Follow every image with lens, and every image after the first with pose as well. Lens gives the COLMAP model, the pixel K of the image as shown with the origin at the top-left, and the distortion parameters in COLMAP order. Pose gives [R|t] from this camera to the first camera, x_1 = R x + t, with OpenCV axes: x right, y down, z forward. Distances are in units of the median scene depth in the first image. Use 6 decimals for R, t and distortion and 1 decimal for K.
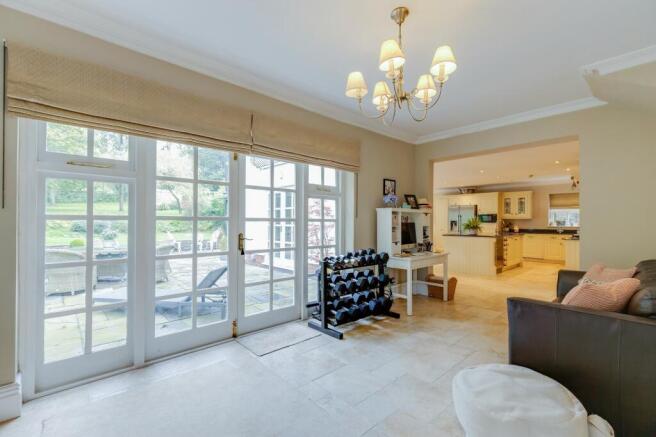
lens RADIAL K [[292.3, 0, 328.0], [0, 292.3, 218.5], [0, 0, 1]] dist [0.002325, 0.000253]
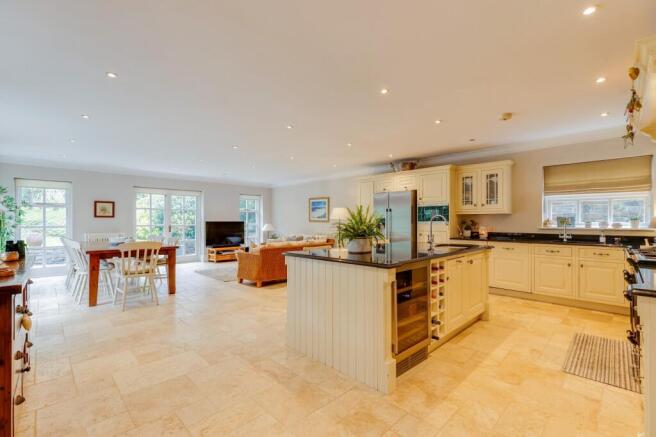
lens RADIAL K [[292.3, 0, 328.0], [0, 292.3, 218.5], [0, 0, 1]] dist [0.002325, 0.000253]
pose [[0.999292, 0.002581, 0.037532, 0.337252], [-0.002462, 0.999992, -0.003212, 0.012115], [-0.037540, 0.003117, 0.999290, 0.470441]]
